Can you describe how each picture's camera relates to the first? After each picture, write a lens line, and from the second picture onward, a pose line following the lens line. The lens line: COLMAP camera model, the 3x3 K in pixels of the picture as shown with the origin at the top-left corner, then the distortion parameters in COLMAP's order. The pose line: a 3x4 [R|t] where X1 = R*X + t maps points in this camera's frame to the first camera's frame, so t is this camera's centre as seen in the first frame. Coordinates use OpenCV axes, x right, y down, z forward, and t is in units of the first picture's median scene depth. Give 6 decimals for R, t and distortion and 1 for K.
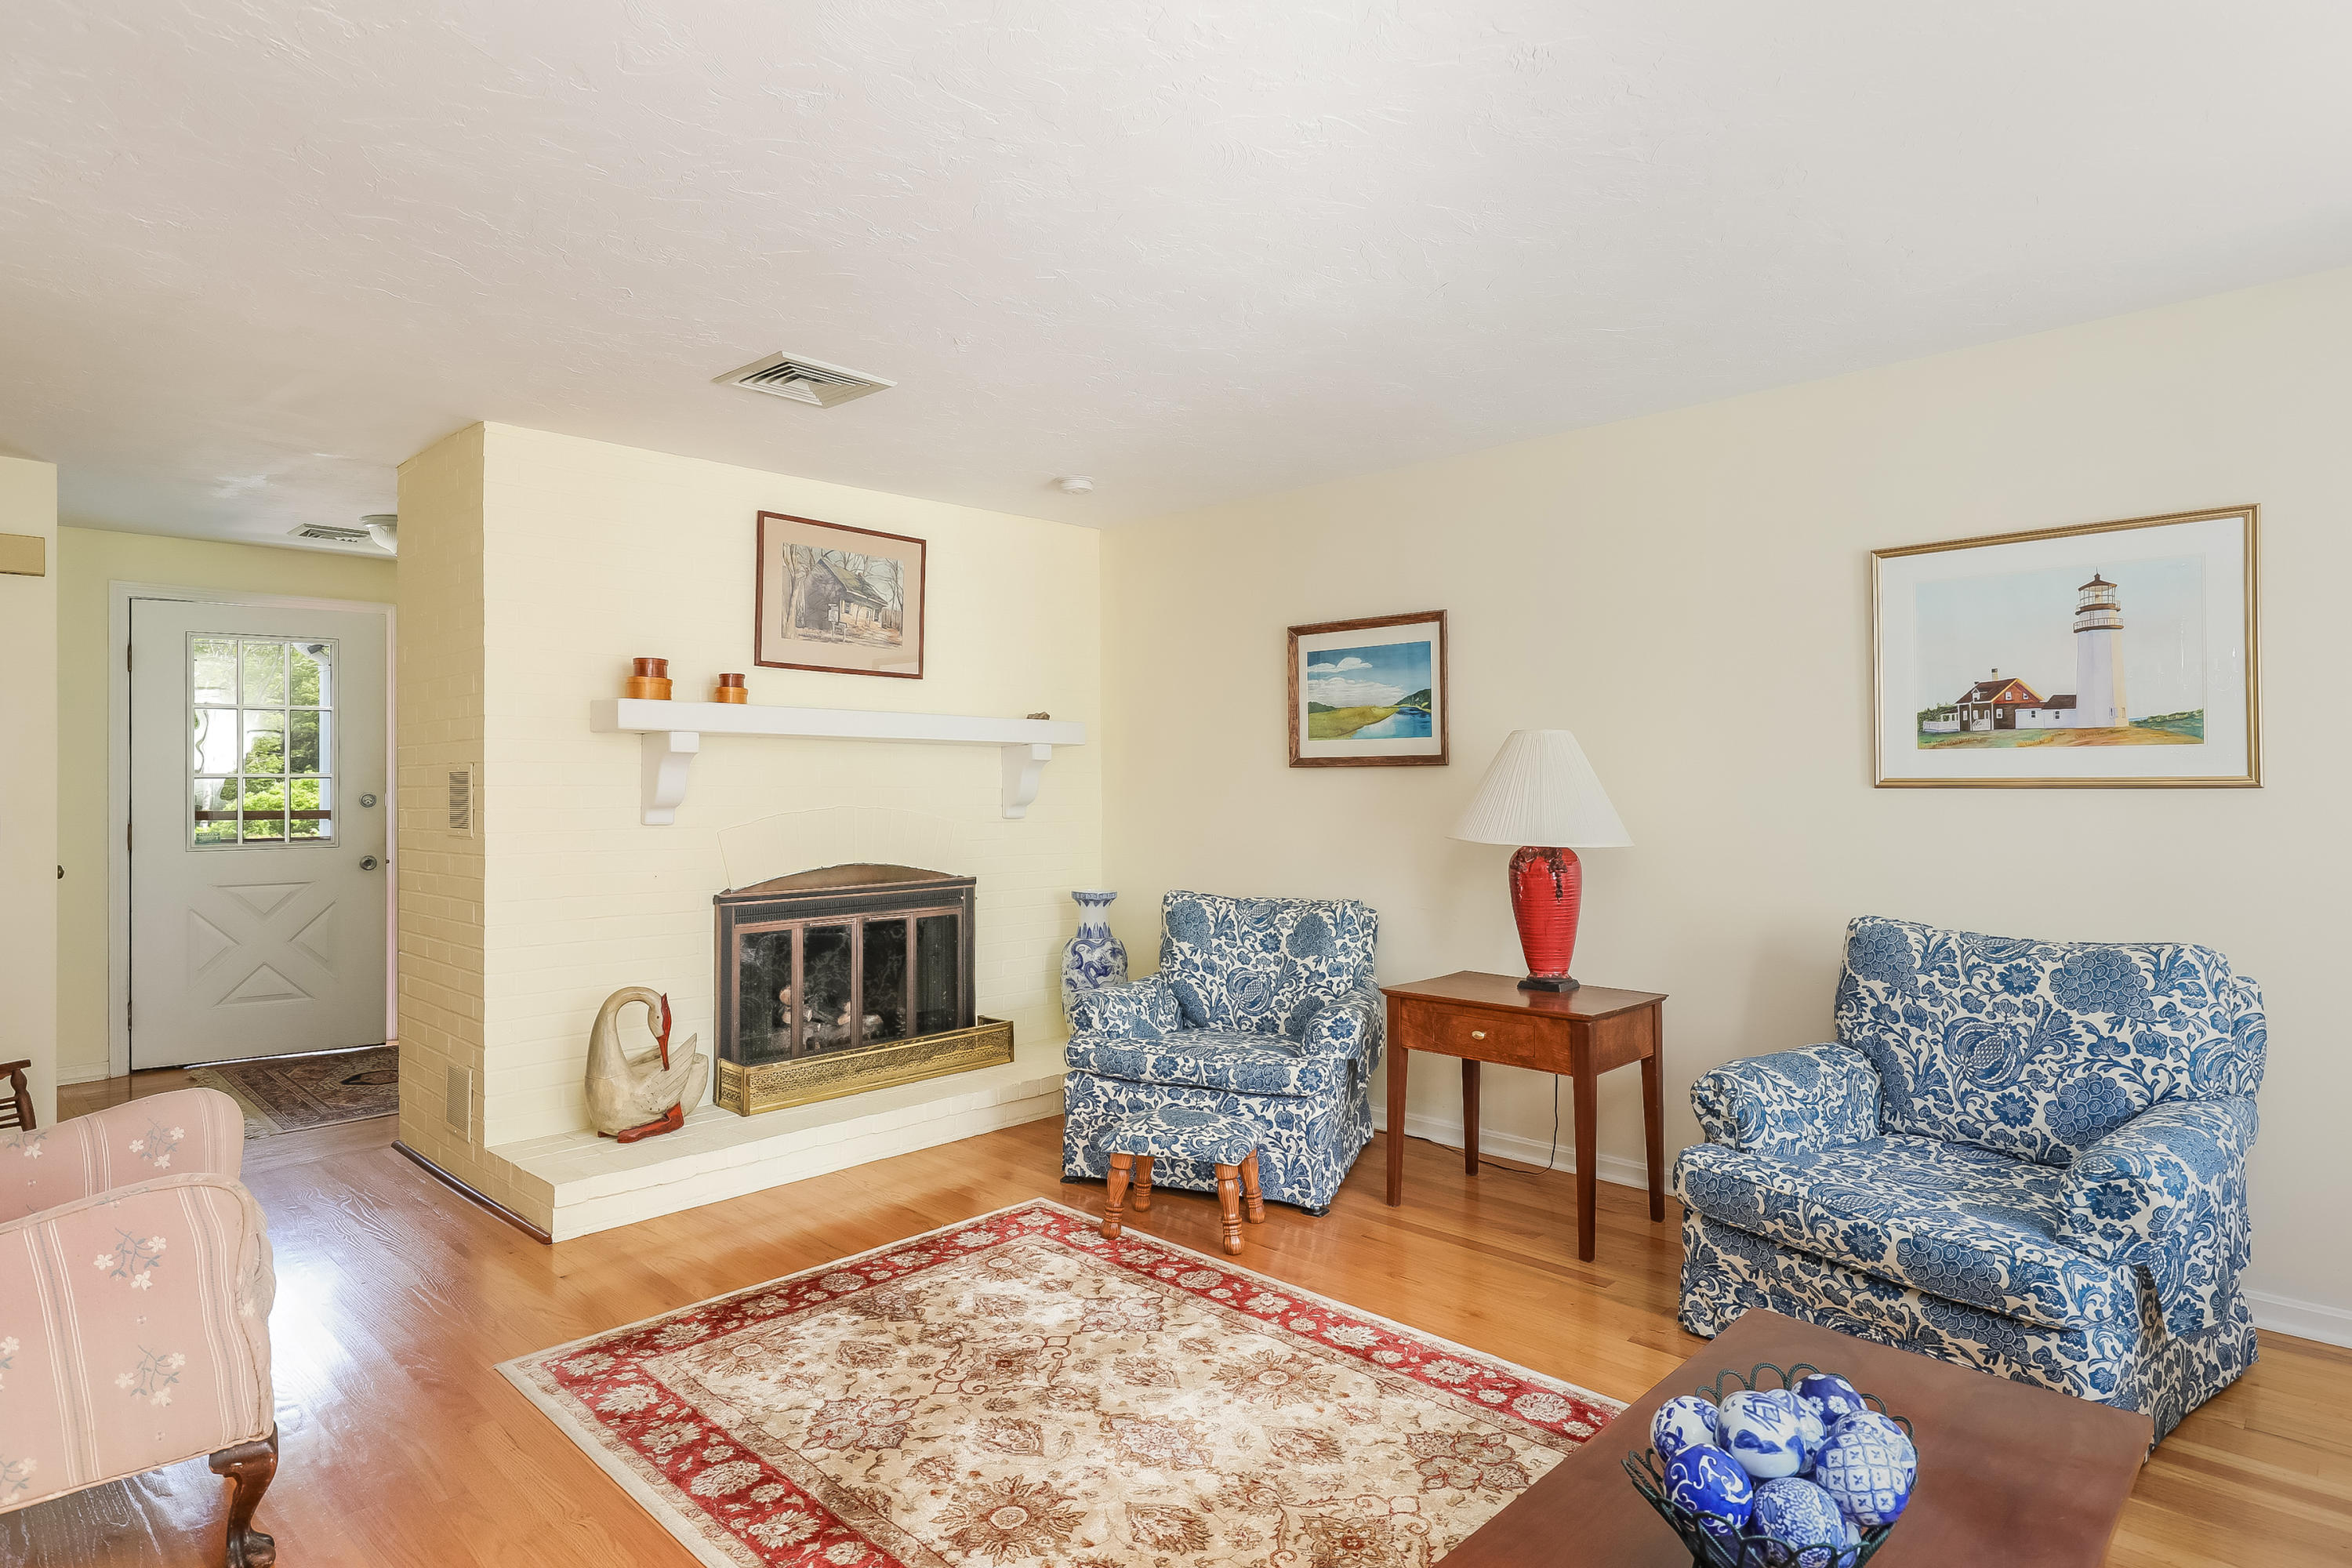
lens RADIAL K [[1261.6, 0, 1182.1], [0, 1261.6, 776.0], [0, 0, 1]] dist [0.003236, 0.000045]
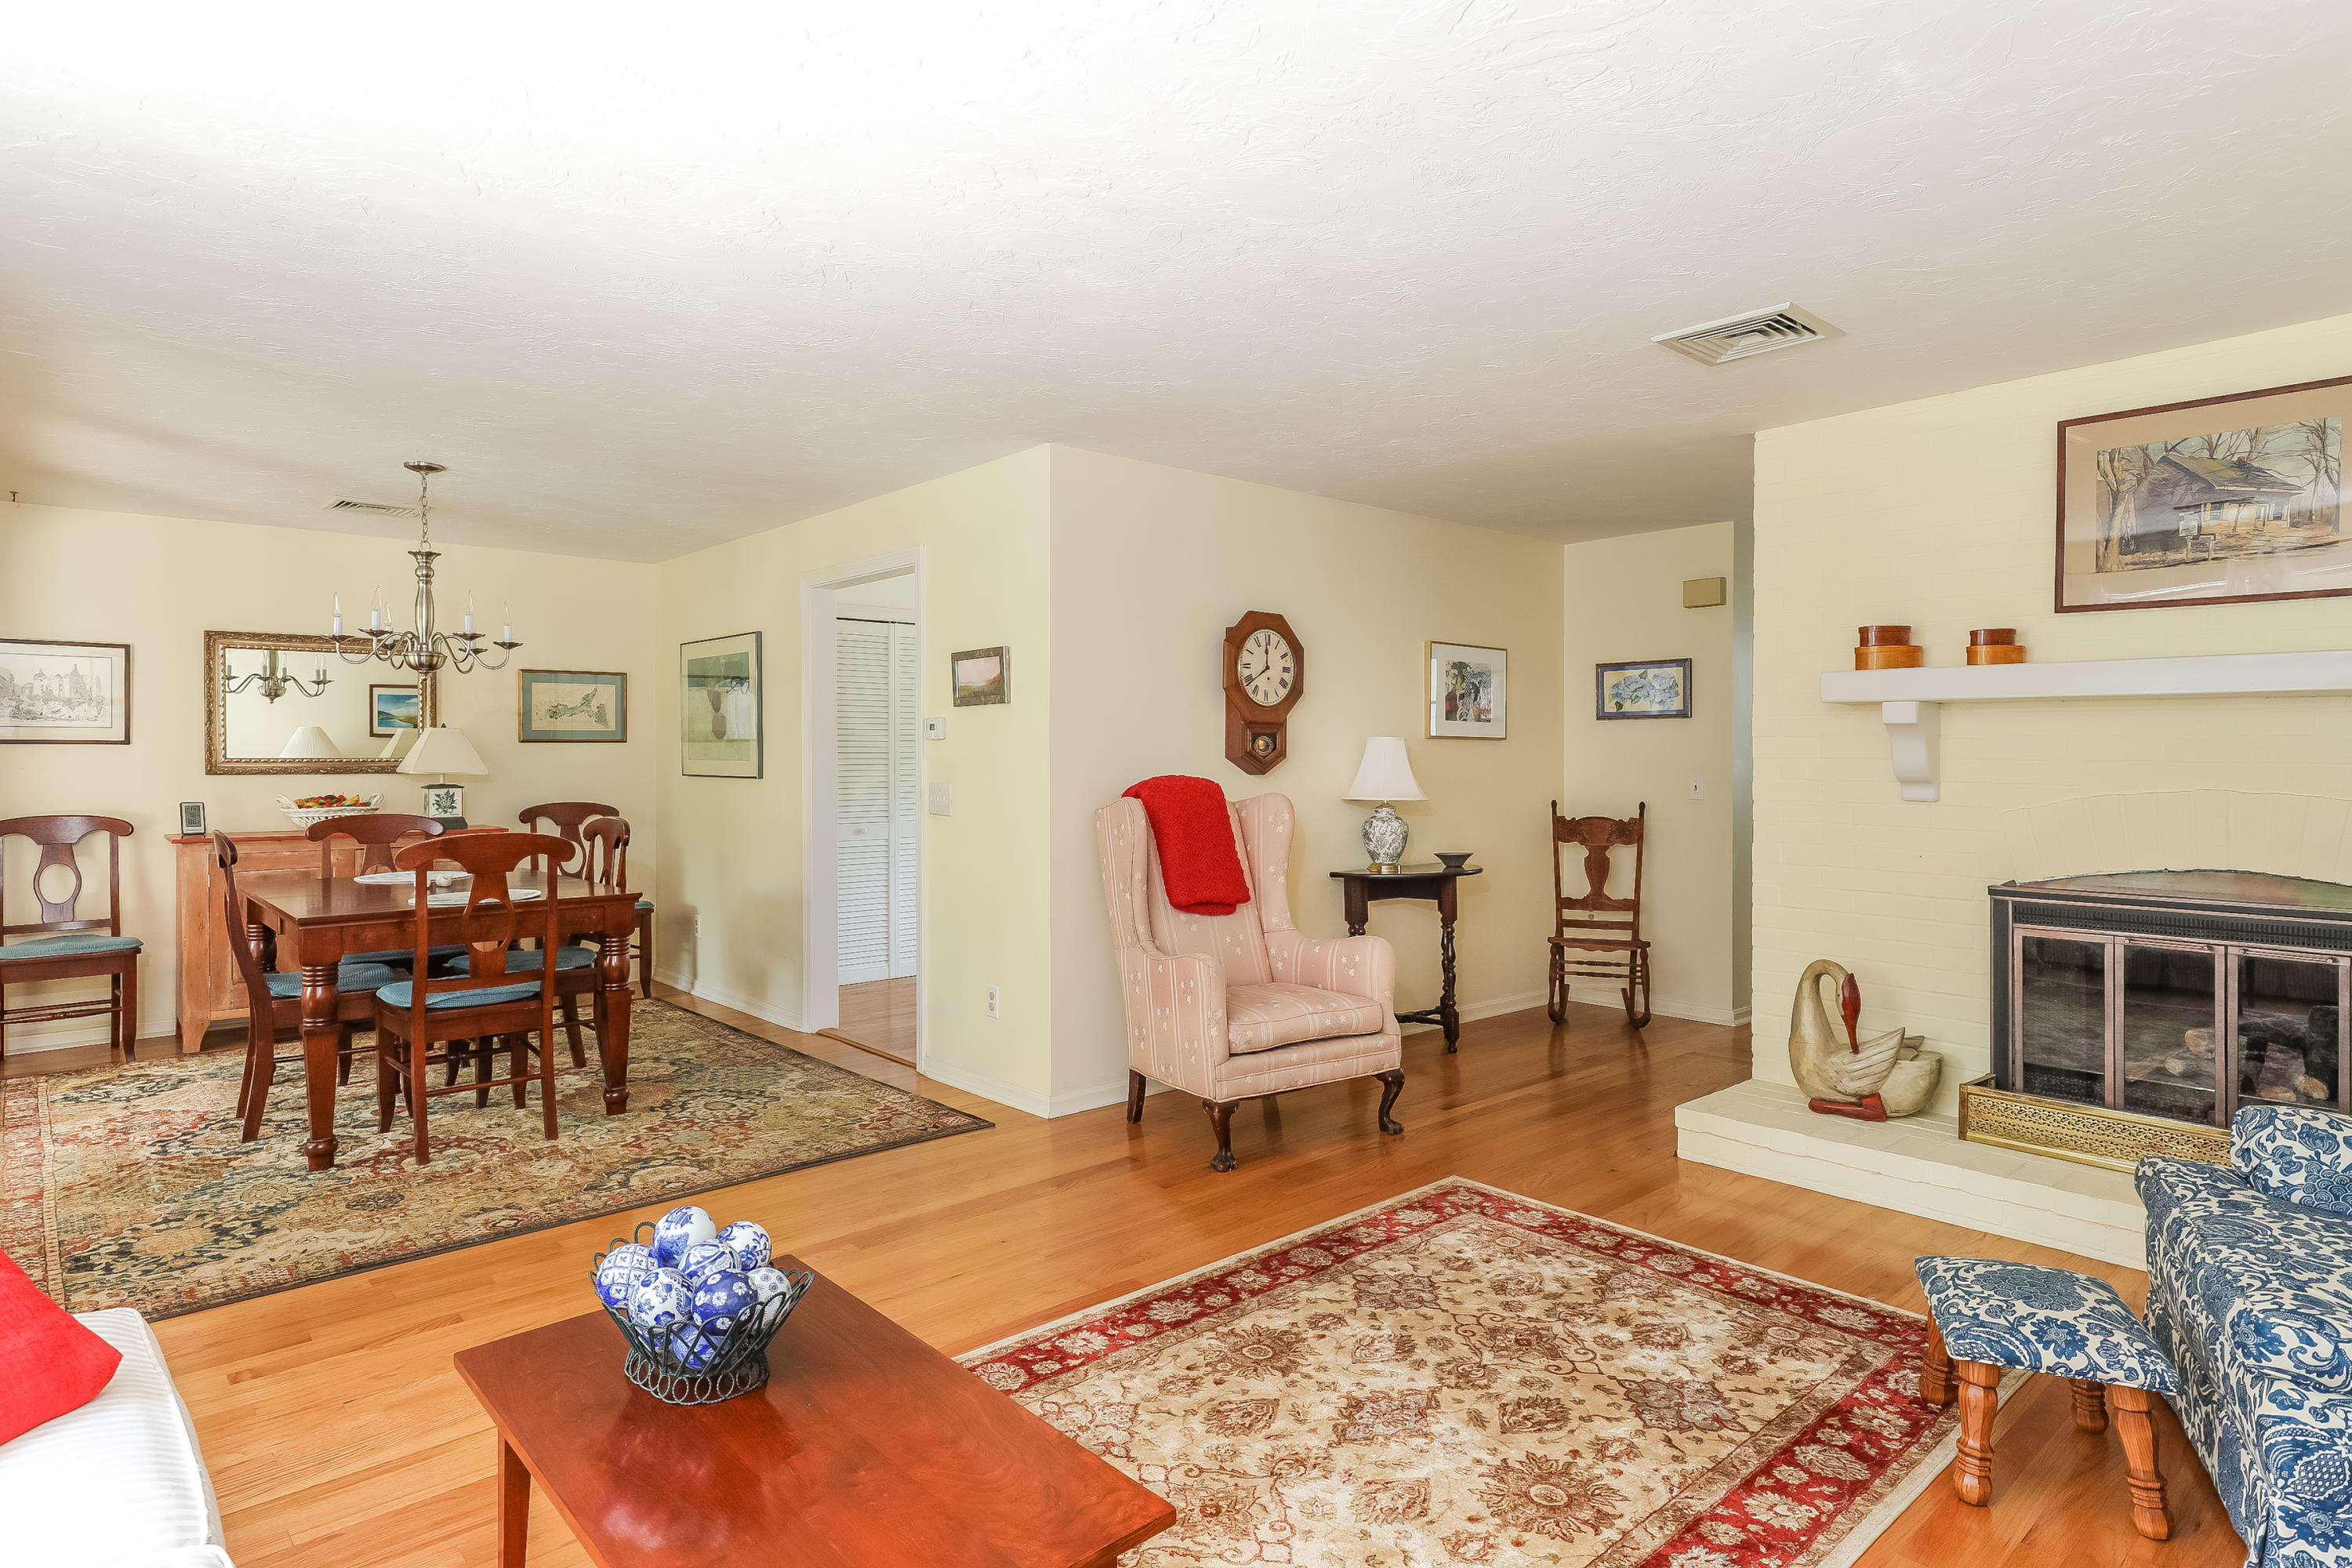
lens RADIAL K [[1289.0, 0, 1179.9], [0, 1289.0, 761.8], [0, 0, 1]] dist [0.014697, -0.000431]
pose [[-0.082037, 0.003492, -0.996623, 0.711204], [0.005049, 0.999982, 0.003088, 0.004588], [0.996616, -0.004778, -0.082054, 0.651543]]
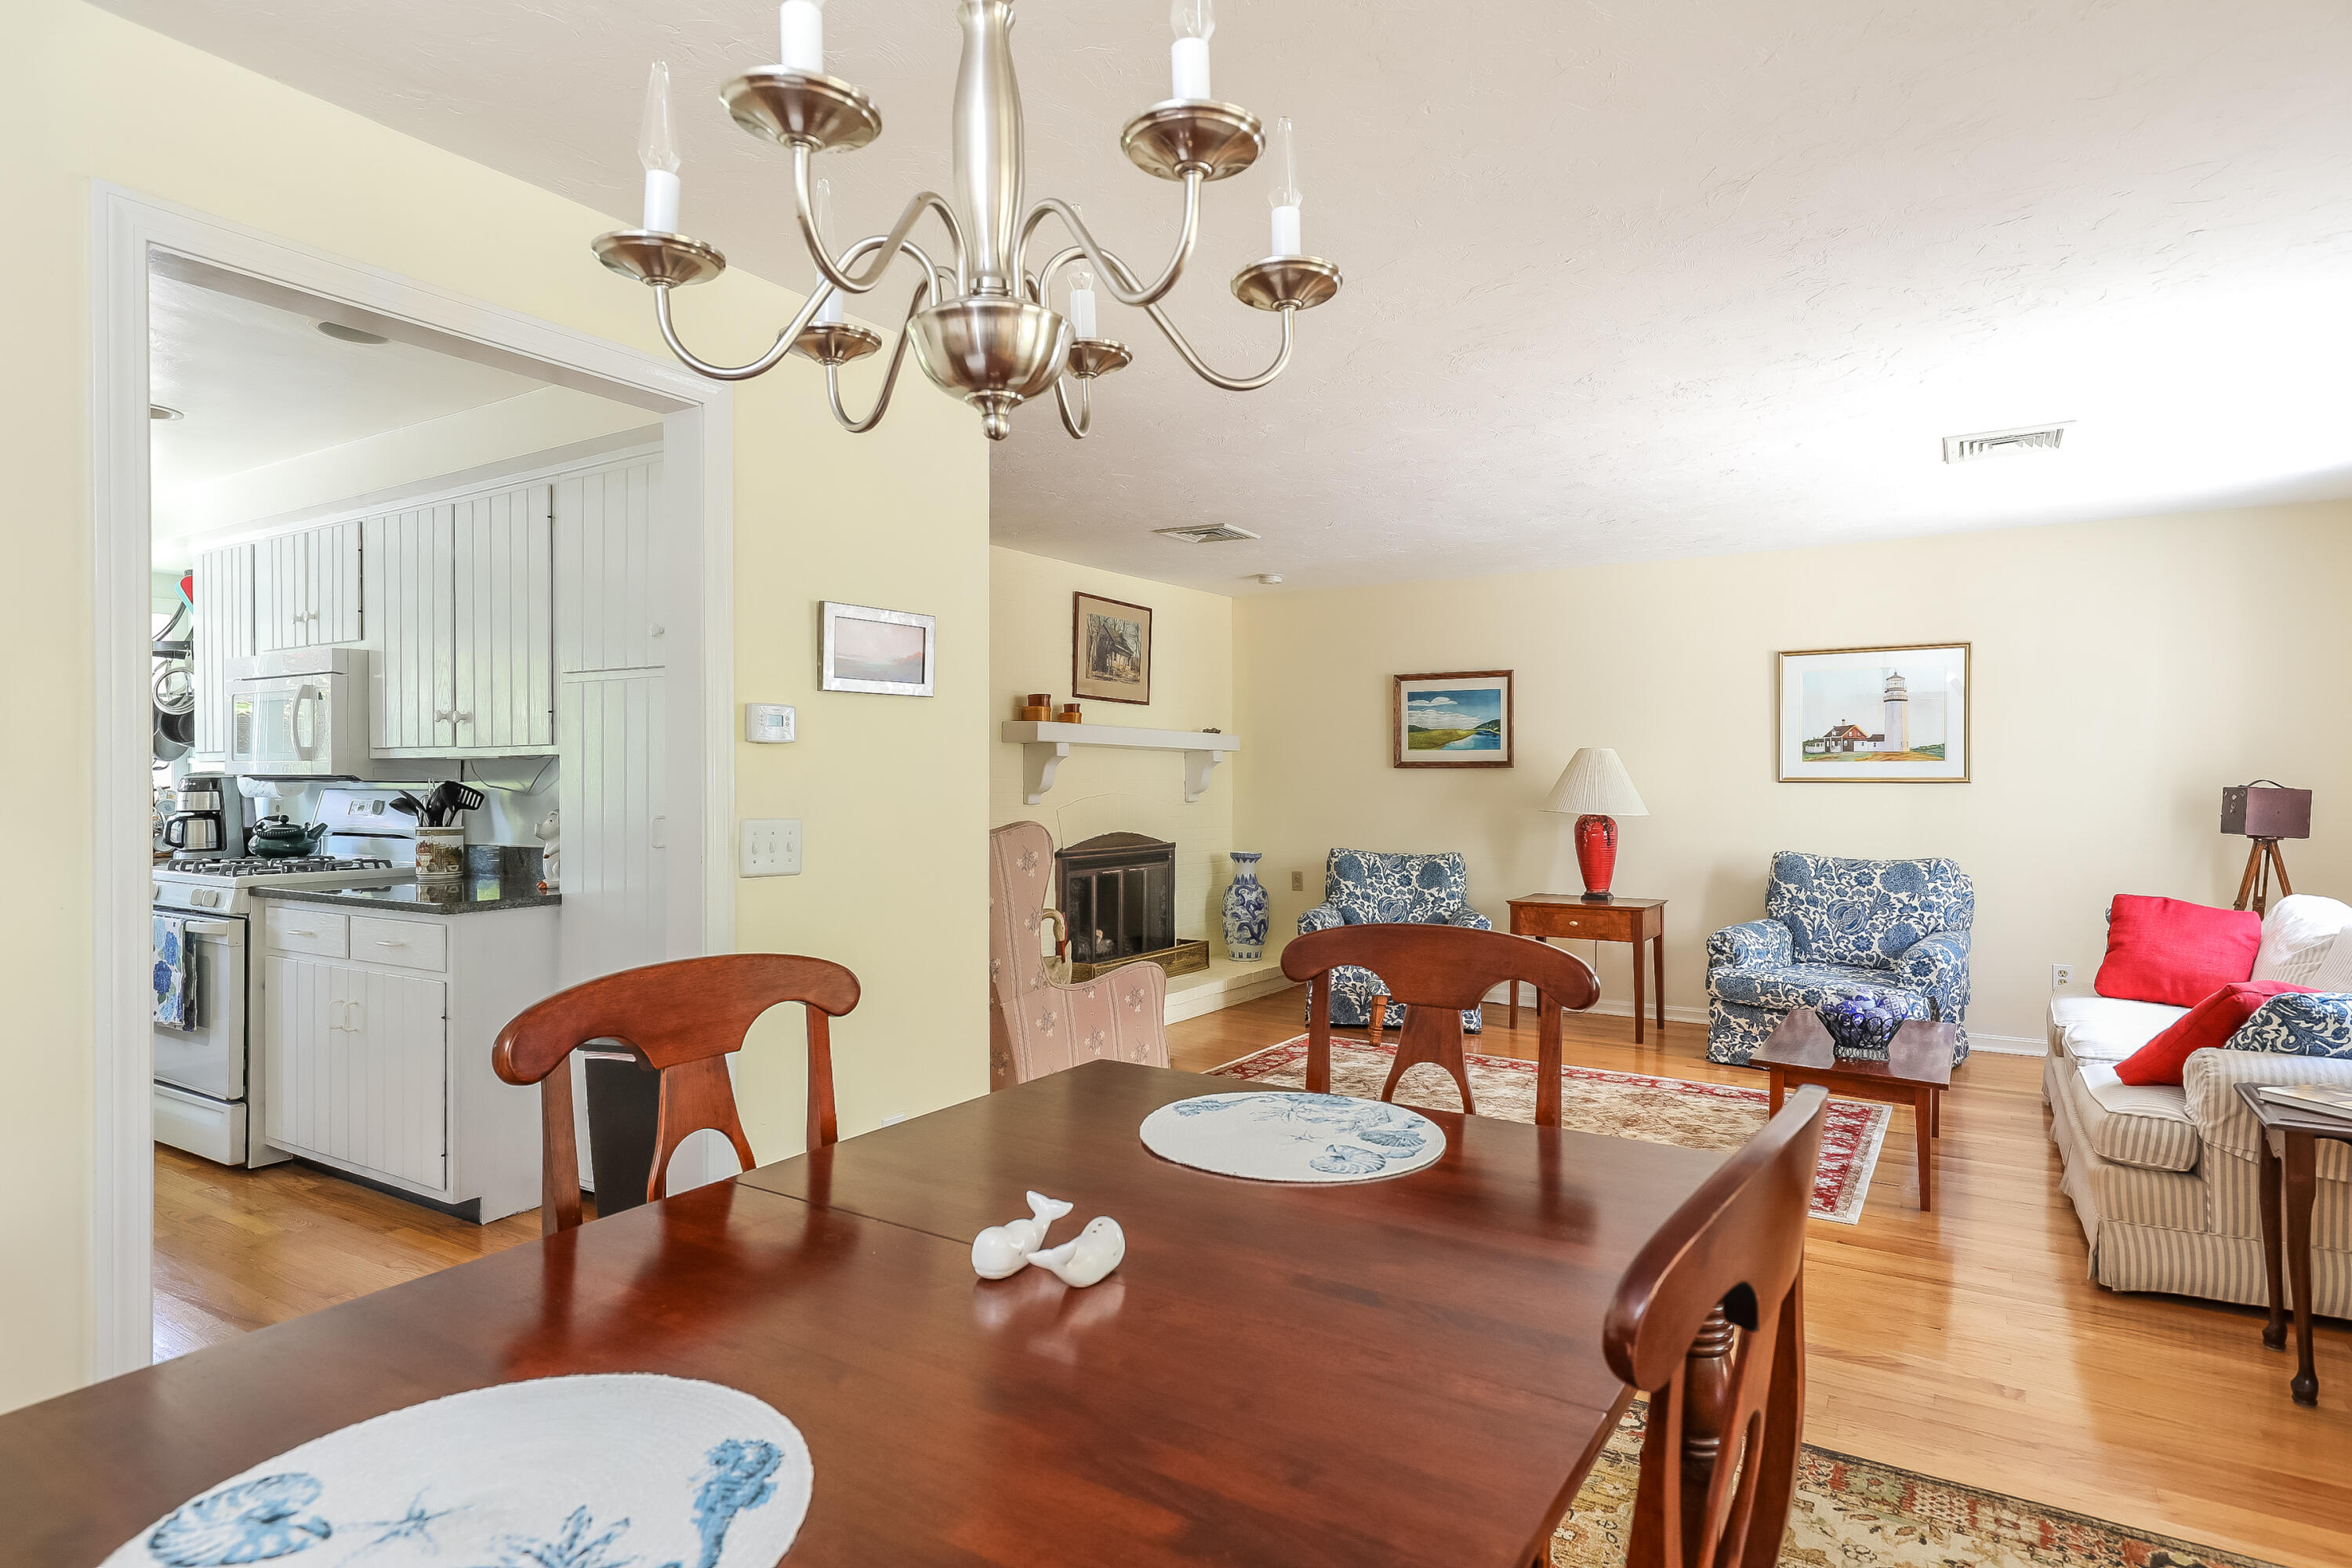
lens RADIAL K [[1289.0, 0, 1174.9], [0, 1289.0, 790.7], [0, 0, 1]] dist [0.014697, -0.000431]
pose [[0.978982, 0.002549, 0.203931, -0.688053], [-0.005725, 0.999871, 0.014985, -0.001695], [-0.203866, -0.015838, 0.978871, -0.649262]]
